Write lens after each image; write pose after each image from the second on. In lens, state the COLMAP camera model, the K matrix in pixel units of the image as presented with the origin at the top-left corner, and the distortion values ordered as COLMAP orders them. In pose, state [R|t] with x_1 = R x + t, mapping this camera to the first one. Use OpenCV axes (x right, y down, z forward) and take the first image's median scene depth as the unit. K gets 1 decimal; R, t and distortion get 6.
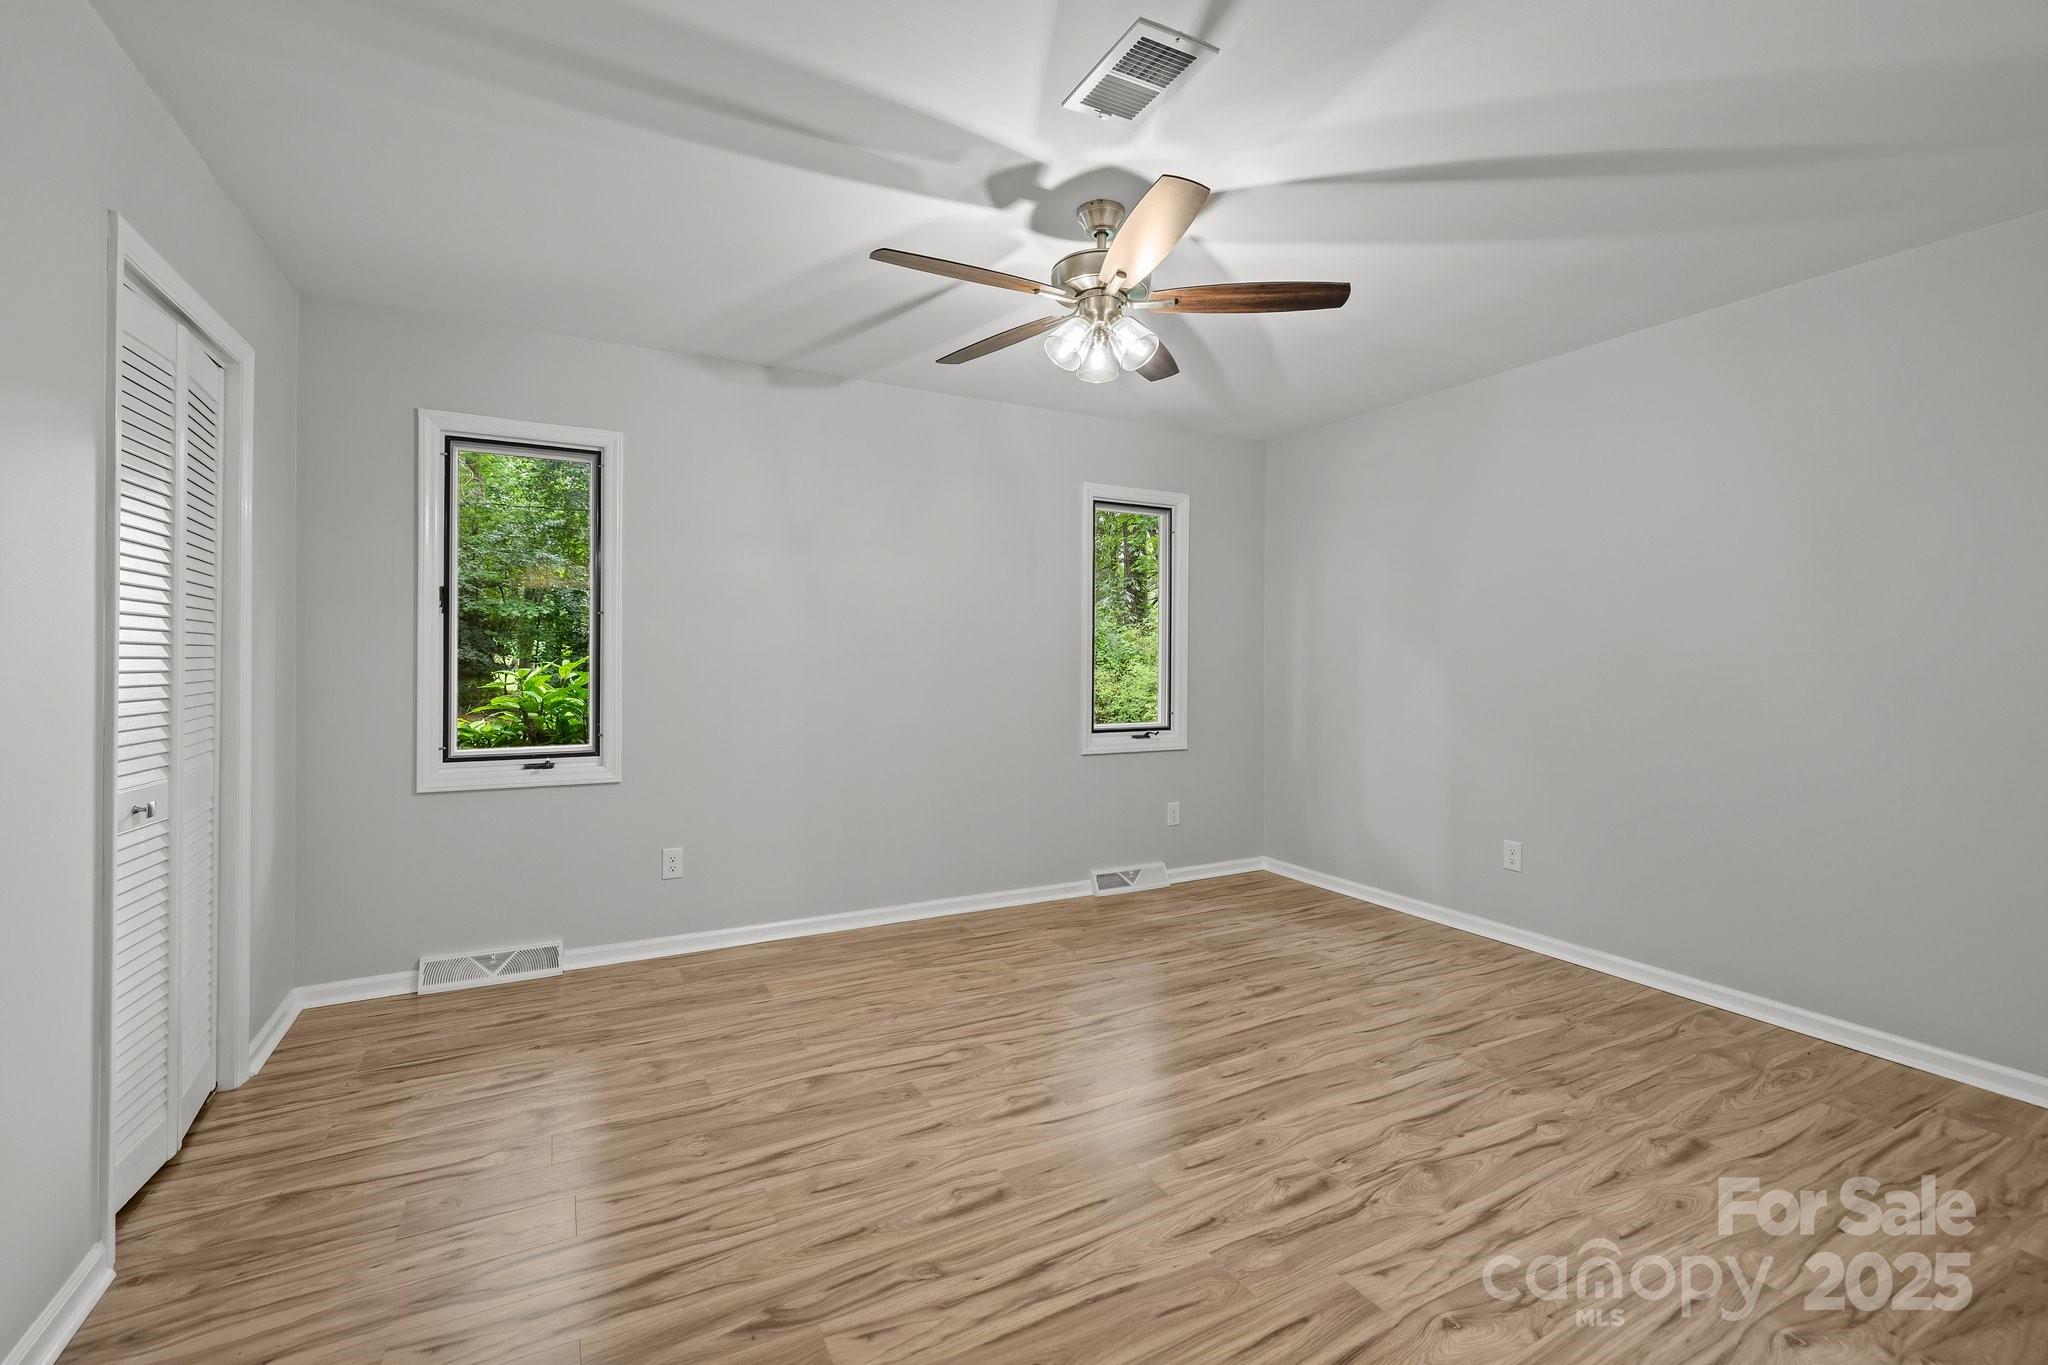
lens RADIAL K [[867.9, 0, 1012.9], [0, 867.9, 662.1], [0, 0, 1]] dist [0.001431, -0.000037]
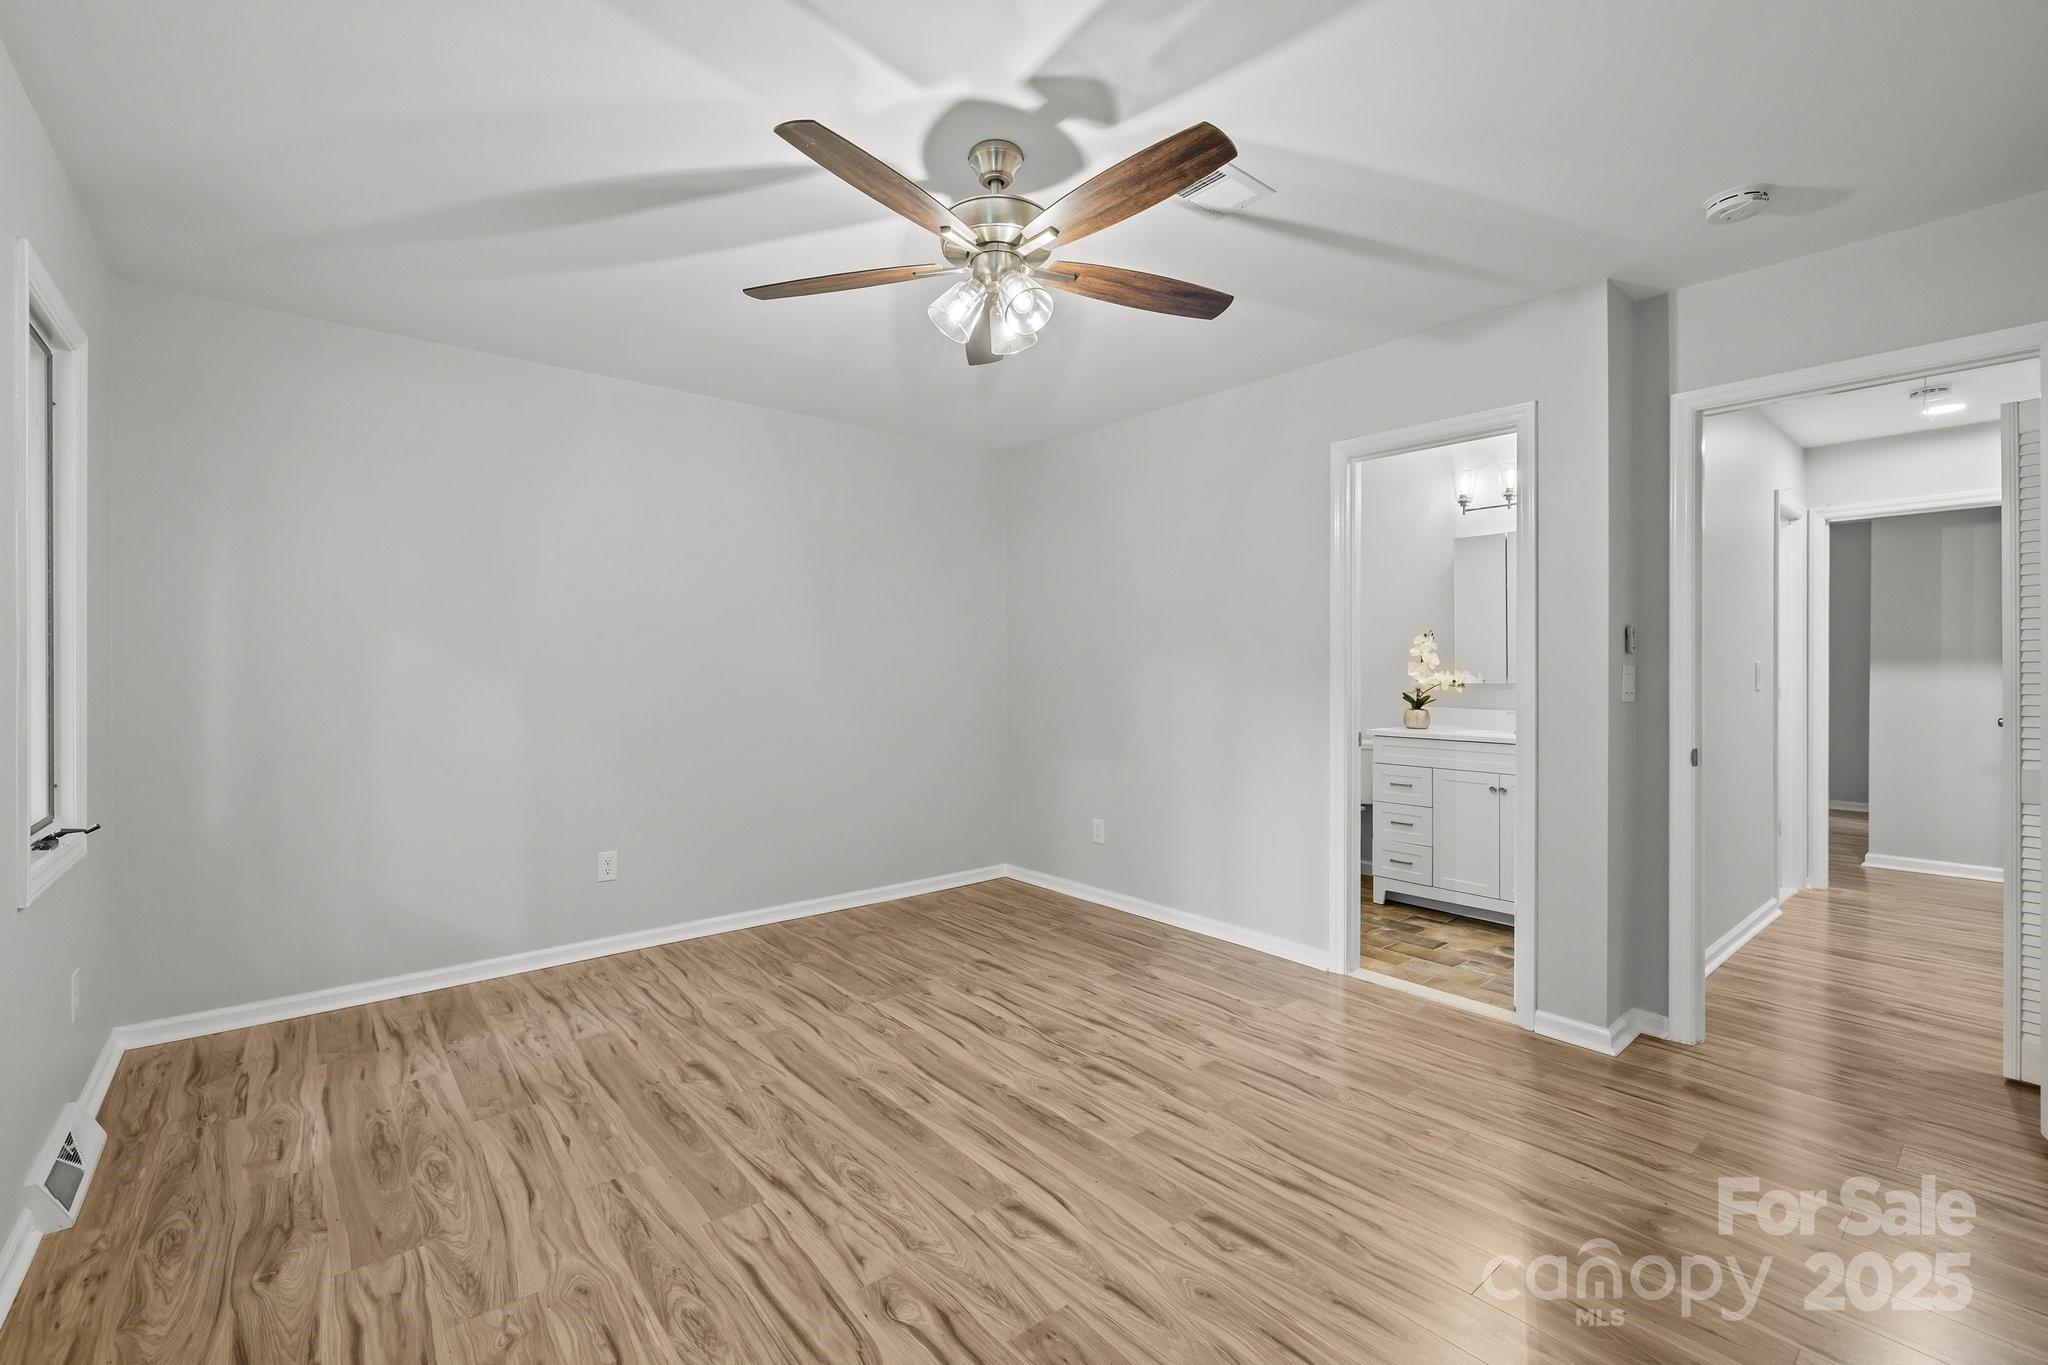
lens RADIAL K [[867.9, 0, 1007.9], [0, 867.9, 670.5], [0, 0, 1]] dist [0.001431, -0.000037]
pose [[-0.202944, -0.005528, 0.979175, -0.658293], [0.003924, 0.999971, 0.006459, -0.006594], [-0.979182, 0.005153, -0.202917, 1.014342]]
